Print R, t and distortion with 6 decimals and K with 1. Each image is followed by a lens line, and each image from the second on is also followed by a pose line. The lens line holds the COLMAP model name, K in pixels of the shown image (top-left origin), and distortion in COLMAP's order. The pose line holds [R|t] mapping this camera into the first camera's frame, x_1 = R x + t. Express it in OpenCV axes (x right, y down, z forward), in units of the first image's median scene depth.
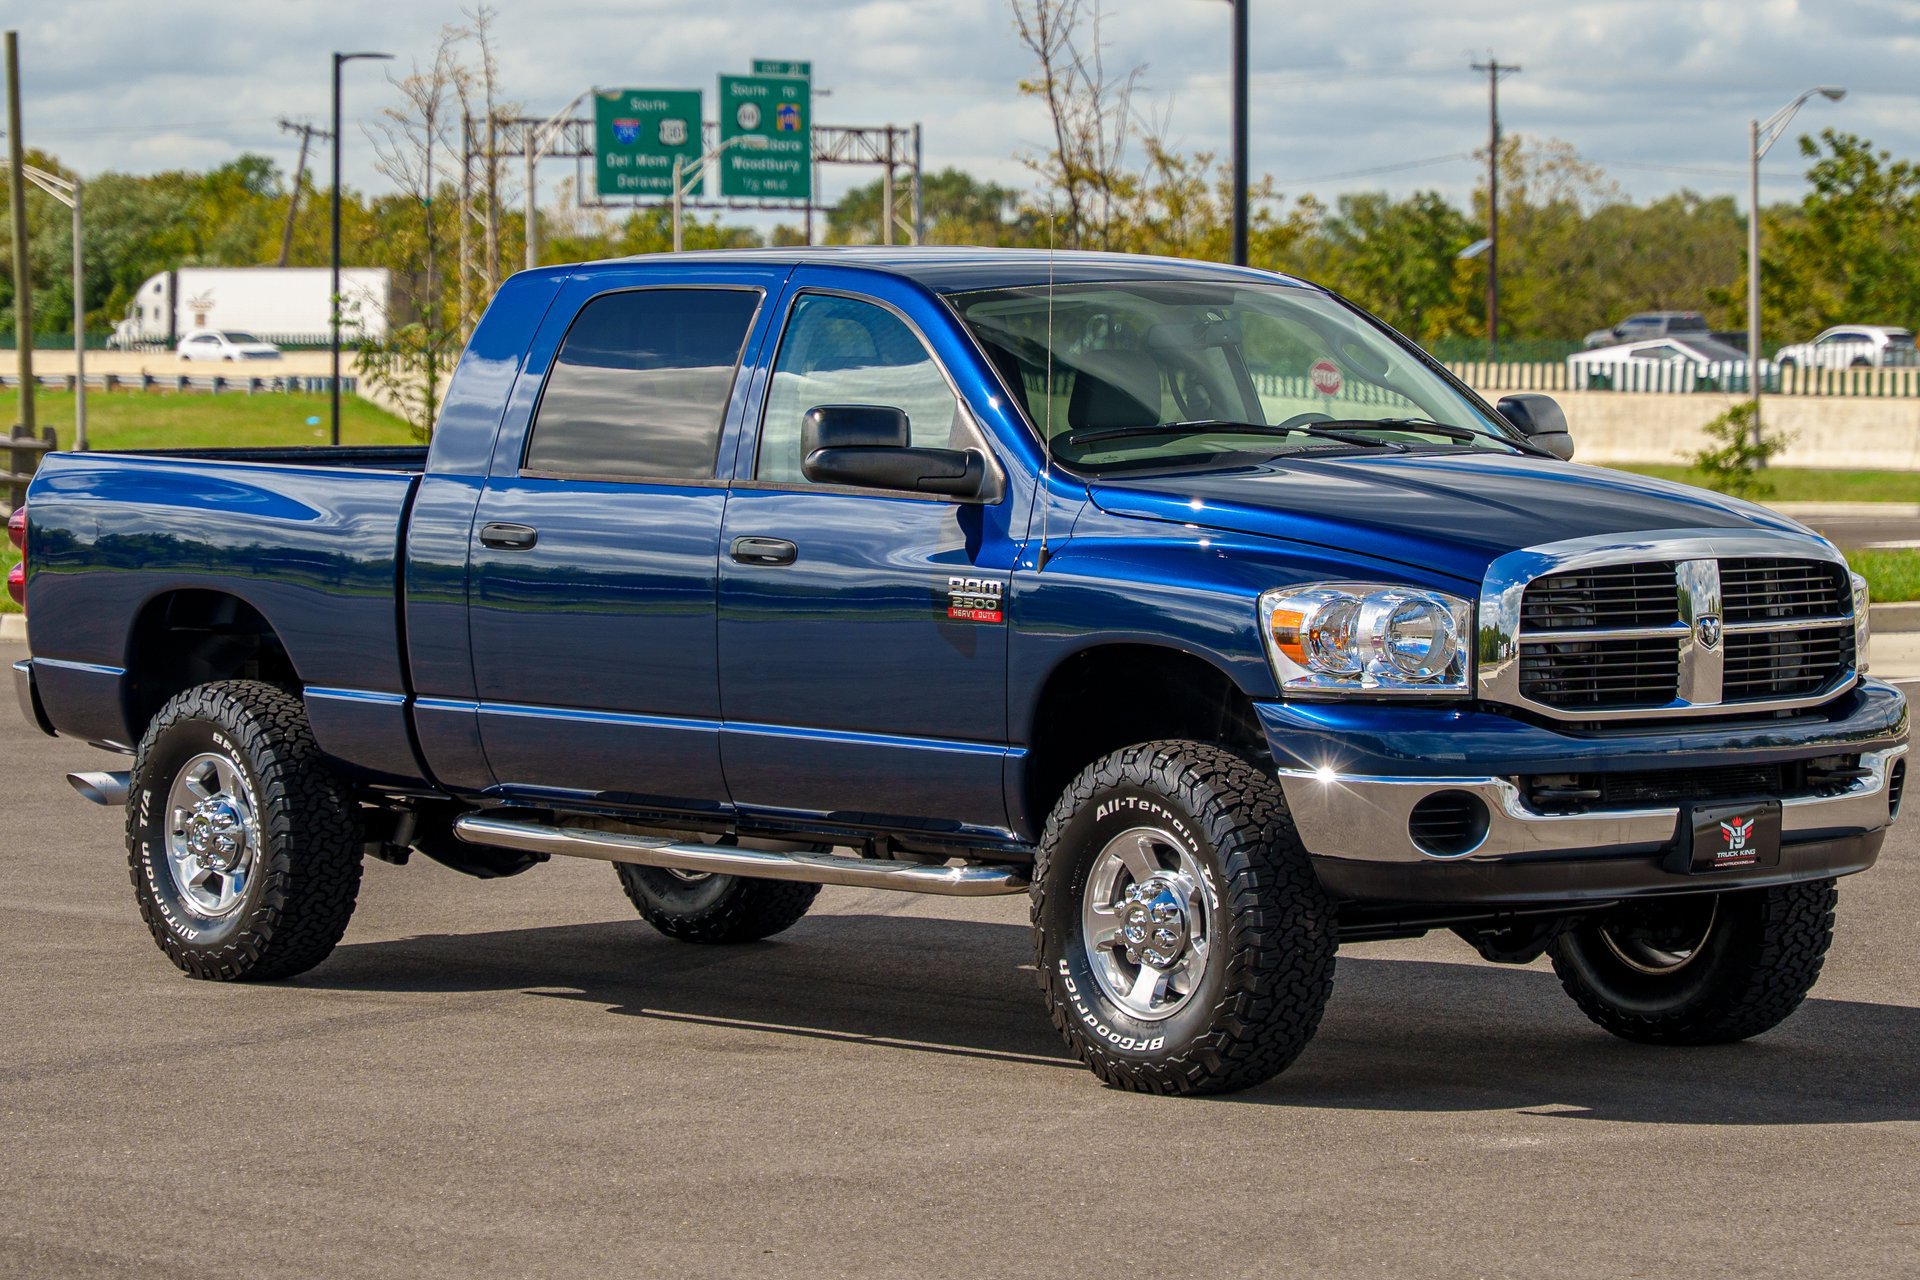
lens RADIAL K [[6475.6, 0, 1041.6], [0, 6475.6, 640.7], [0, 0, 1]] dist [0.227973, 1.486181]
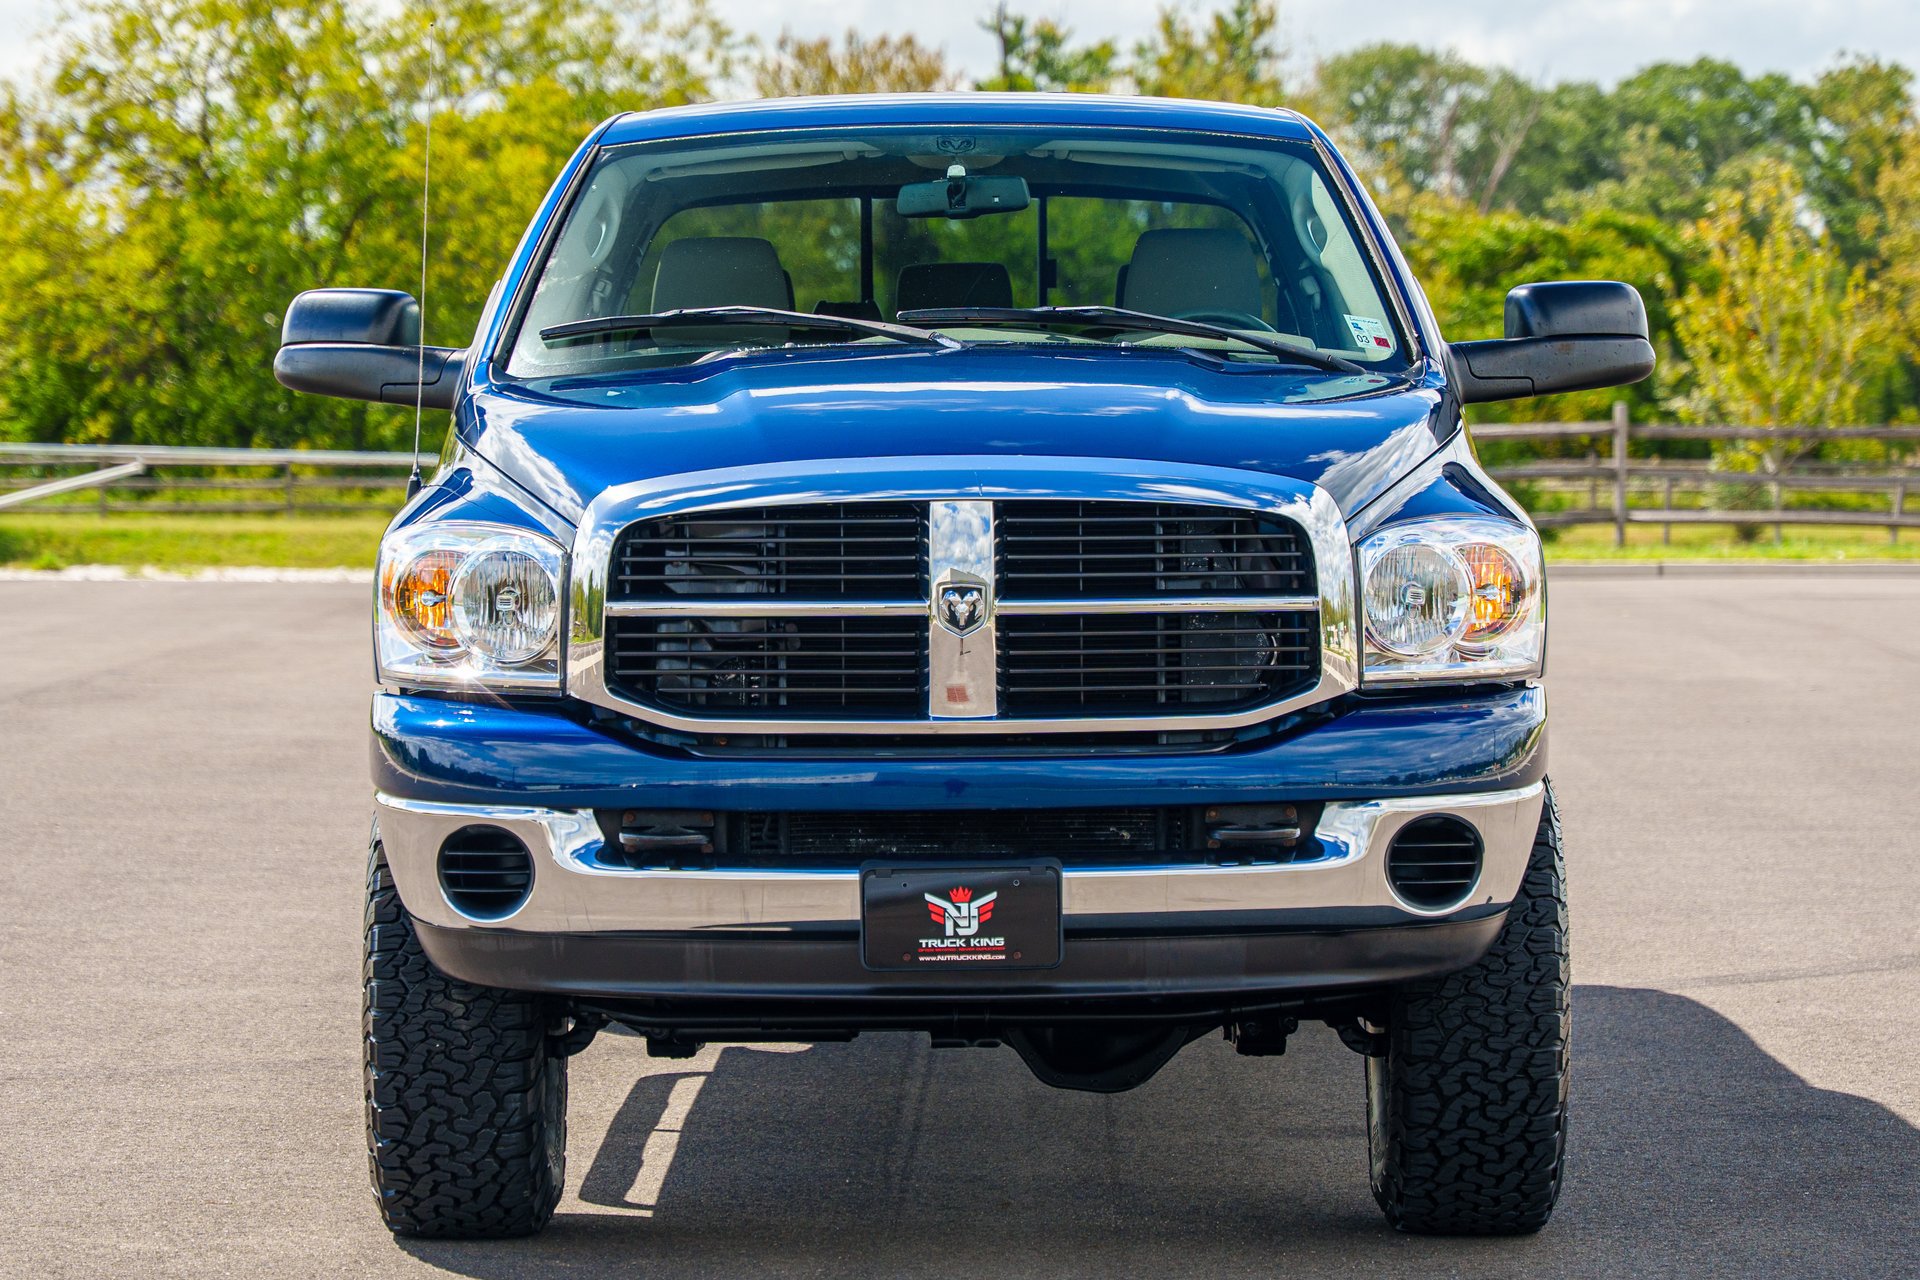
lens RADIAL K [[6227.5, 0, 885.0], [0, 6227.5, 648.3], [0, 0, 1]] dist [0.184108, 1.661884]
pose [[0.763684, 0.027016, -0.645025, 0.502759], [-0.028076, 0.999569, 0.008625, -0.002564], [0.644980, 0.011524, 0.764113, 0.499065]]
